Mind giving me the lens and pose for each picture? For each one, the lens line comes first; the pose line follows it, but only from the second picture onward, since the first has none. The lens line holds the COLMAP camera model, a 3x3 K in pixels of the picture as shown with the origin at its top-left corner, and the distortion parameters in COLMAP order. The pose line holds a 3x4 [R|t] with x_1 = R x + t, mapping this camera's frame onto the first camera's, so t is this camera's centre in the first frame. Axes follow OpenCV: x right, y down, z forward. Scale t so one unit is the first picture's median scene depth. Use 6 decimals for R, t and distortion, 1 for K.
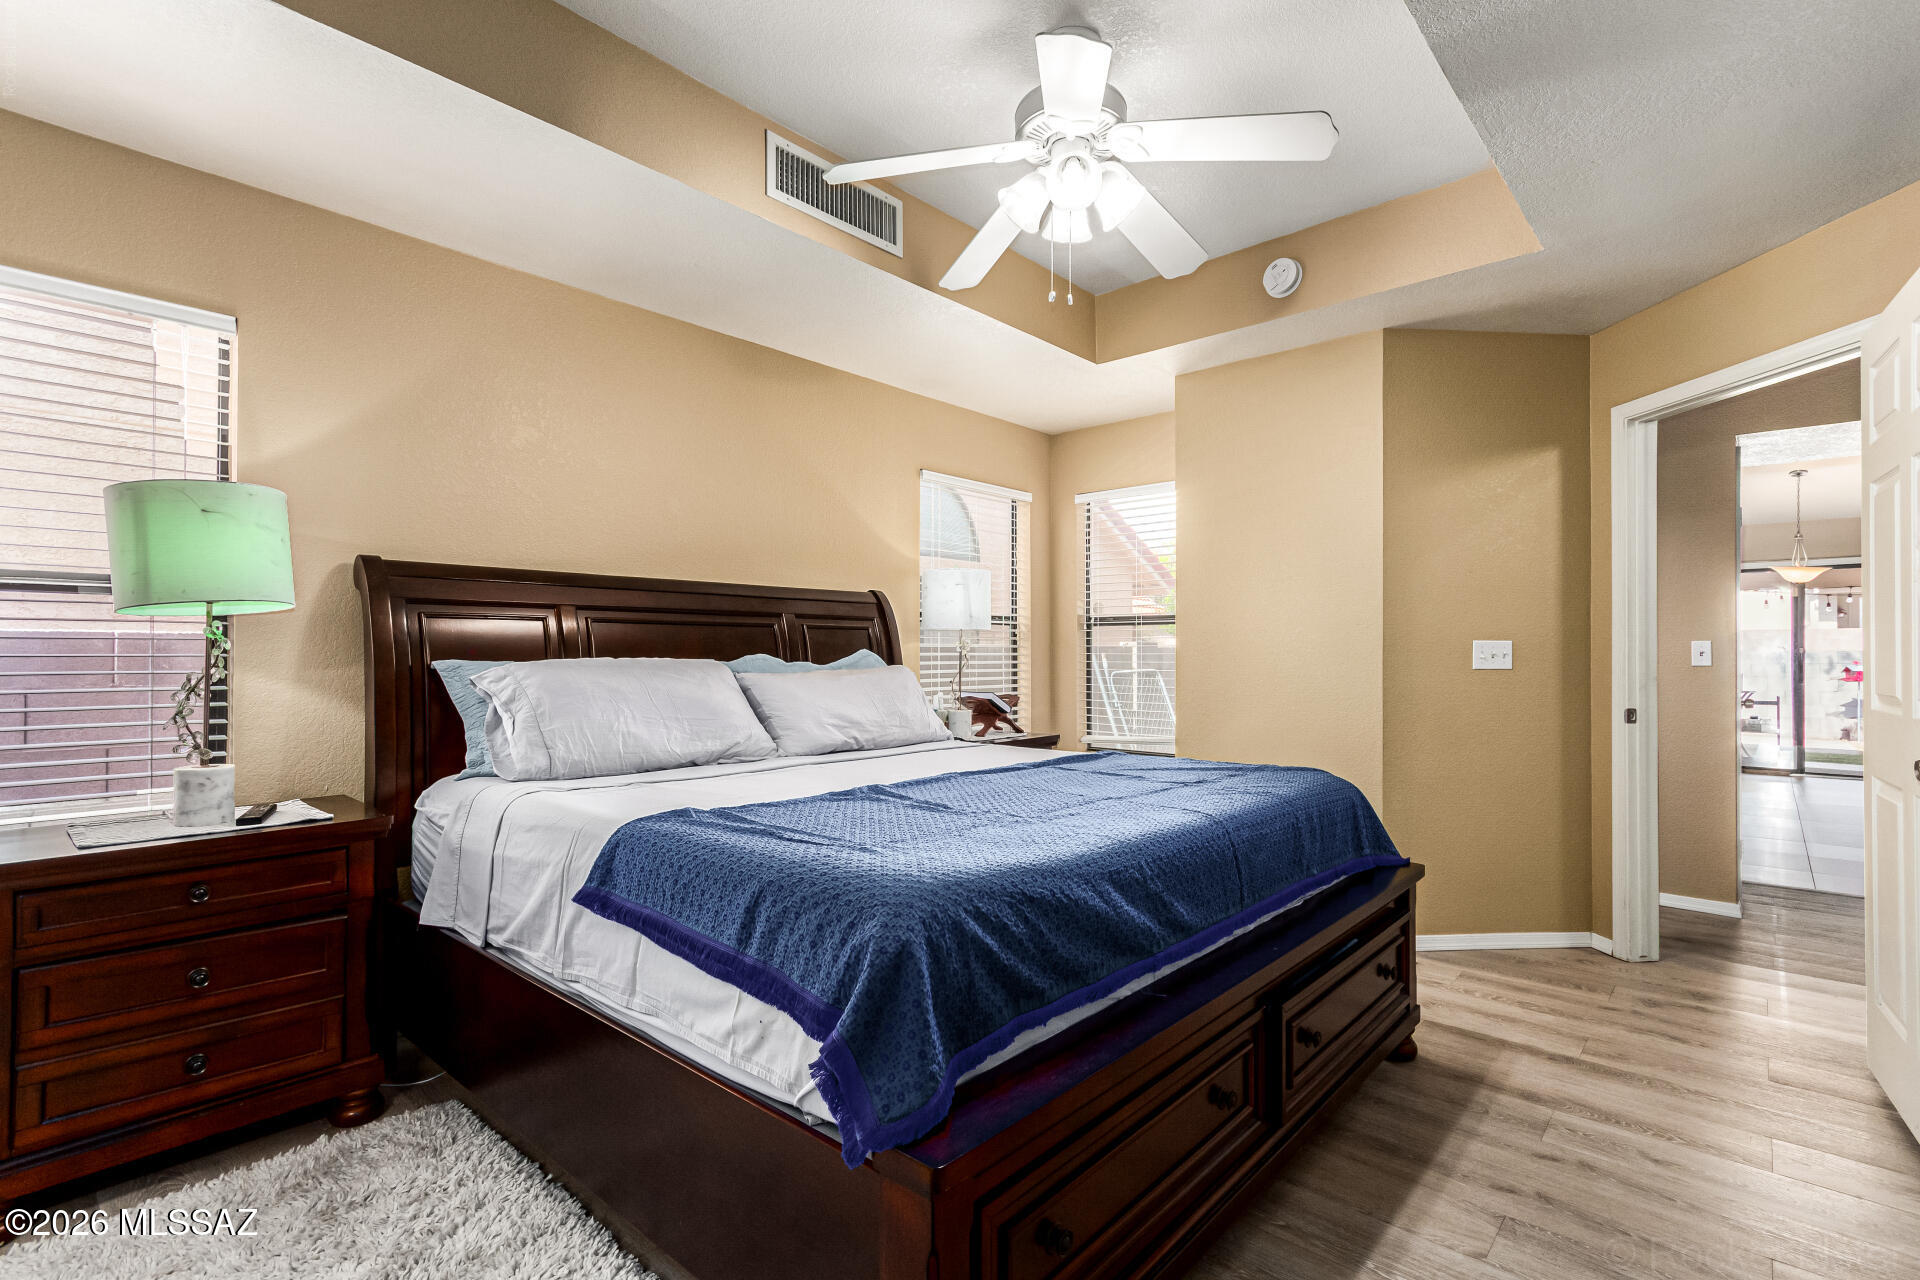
lens RADIAL K [[885.7, 0, 976.5], [0, 885.7, 649.0], [0, 0, 1]] dist [0.002864, 0.000105]
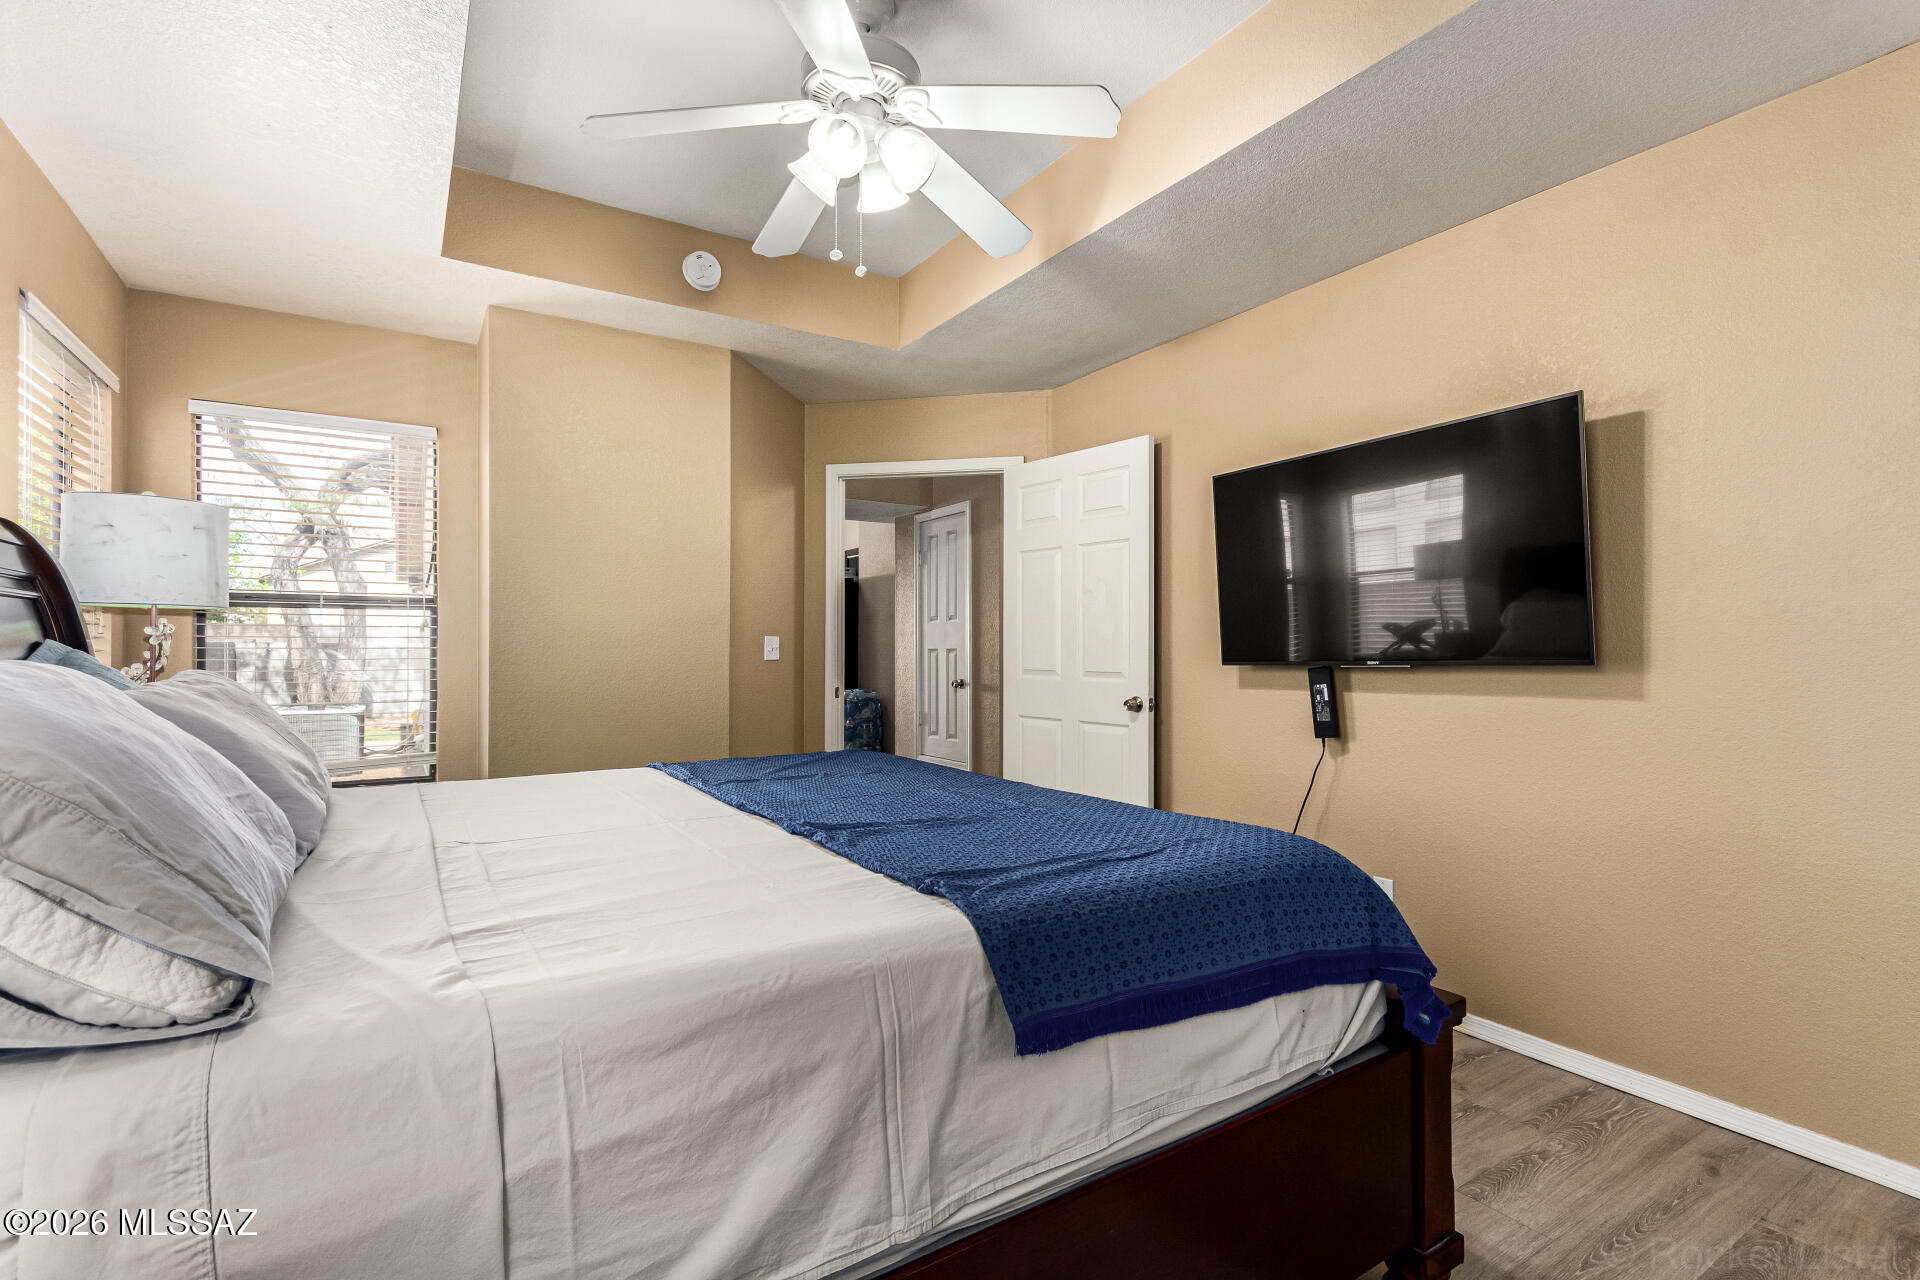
lens RADIAL K [[885.7, 0, 966.7], [0, 885.7, 643.6], [0, 0, 1]] dist [0.002864, 0.000105]
pose [[0.273703, 0.002515, 0.961811, -0.512763], [-0.005028, 0.999987, -0.001184, 0.000019], [-0.961801, -0.004511, 0.273712, 0.421494]]
